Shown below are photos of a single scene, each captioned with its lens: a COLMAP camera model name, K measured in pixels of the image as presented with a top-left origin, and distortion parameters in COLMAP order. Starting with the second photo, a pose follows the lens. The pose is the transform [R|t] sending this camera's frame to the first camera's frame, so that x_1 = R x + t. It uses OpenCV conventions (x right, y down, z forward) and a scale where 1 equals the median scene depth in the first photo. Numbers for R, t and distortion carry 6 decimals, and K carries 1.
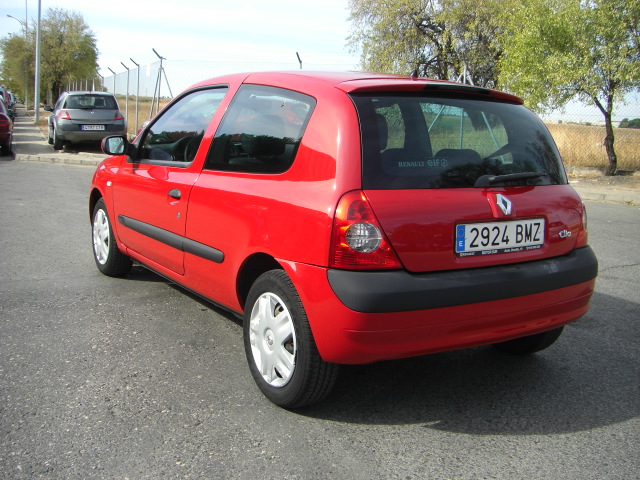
lens RADIAL K [[710.1, 0, 319.2], [0, 710.1, 218.4], [0, 0, 1]] dist [-0.167679, 0.094429]
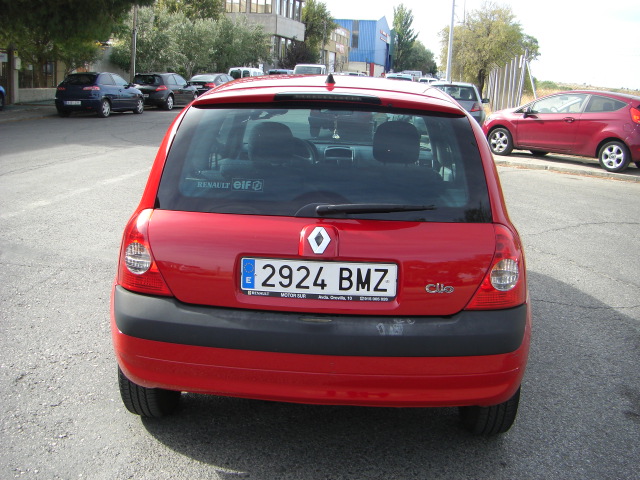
lens RADIAL K [[710.1, 0, 319.2], [0, 710.1, 218.4], [0, 0, 1]] dist [-0.167679, 0.094429]
pose [[0.831417, 0.098299, -0.546885, 0.714413], [-0.089835, 0.995059, 0.042280, -0.080994], [0.548338, 0.013977, 0.836140, 0.308648]]
